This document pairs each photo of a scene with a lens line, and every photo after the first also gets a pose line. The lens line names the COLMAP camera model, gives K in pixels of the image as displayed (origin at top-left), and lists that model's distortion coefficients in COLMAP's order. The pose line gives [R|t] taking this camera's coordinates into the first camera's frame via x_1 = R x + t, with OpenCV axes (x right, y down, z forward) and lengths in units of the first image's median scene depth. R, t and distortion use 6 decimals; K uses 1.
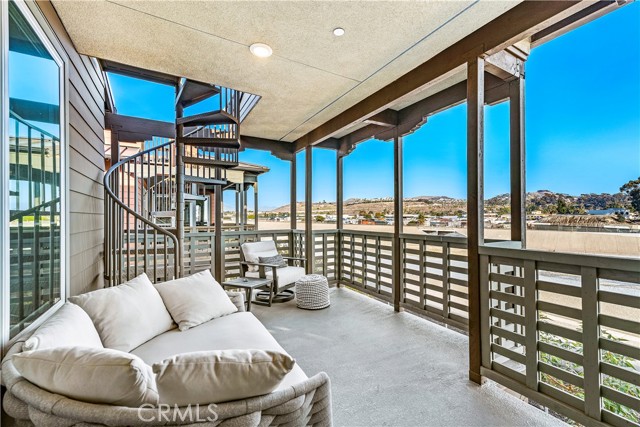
lens RADIAL K [[262.8, 0, 321.1], [0, 262.8, 216.1], [0, 0, 1]] dist [0.014599, 0.000003]
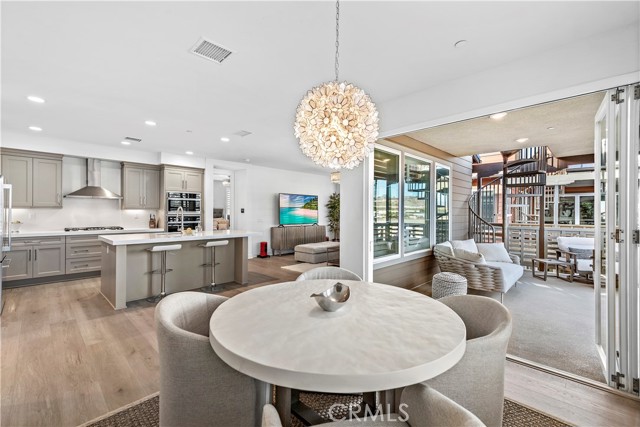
lens RADIAL K [[275.5, 0, 318.9], [0, 275.5, 210.0], [0, 0, 1]] dist [0.012838, -0.000240]
pose [[0.260254, 0.000414, -0.965540, 0.754805], [-0.004222, 0.999991, -0.000709, -0.028355], [0.965531, 0.004261, 0.260253, -0.569439]]
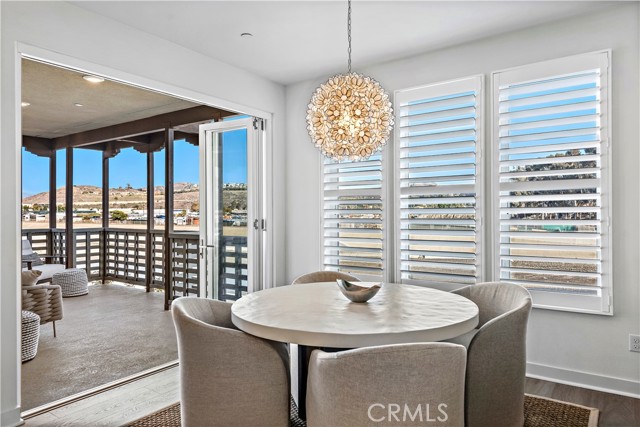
lens RADIAL K [[429.2, 0, 320.5], [0, 429.2, 211.4], [0, 0, 1]] dist [0.022013, -0.000820]
pose [[0.911096, 0.003456, 0.412180, 0.149311], [-0.003296, 0.999994, -0.001098, -0.016185], [-0.412181, -0.000358, 0.911102, -0.945644]]
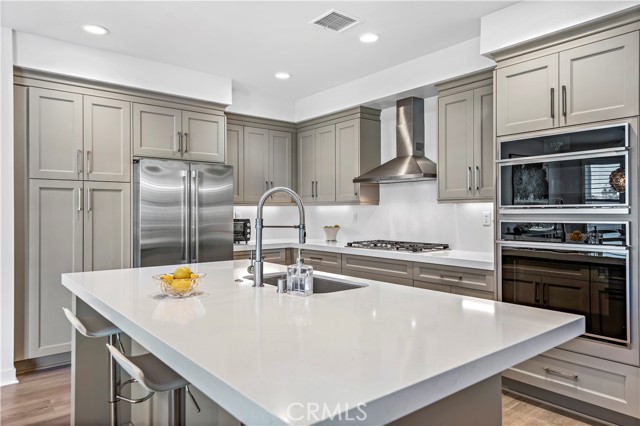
lens RADIAL K [[429.2, 0, 320.5], [0, 429.2, 210.9], [0, 0, 1]] dist [0.022013, -0.000820]
pose [[-0.988154, 0.008645, -0.153219, -0.438829], [0.009581, 0.999940, -0.005375, -0.010468], [0.153163, -0.006779, -0.988178, -0.332261]]
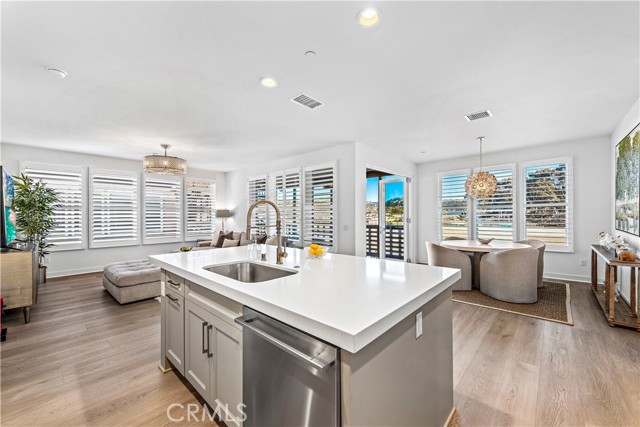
lens RADIAL K [[252.0, 0, 321.2], [0, 252.0, 216.6], [0, 0, 1]] dist [0.014214, -0.000352]
pose [[0.955019, 0.001137, 0.296542, -0.505368], [-0.003045, 0.999978, 0.005971, -0.014960], [-0.296529, -0.006606, 0.955001, -1.237444]]
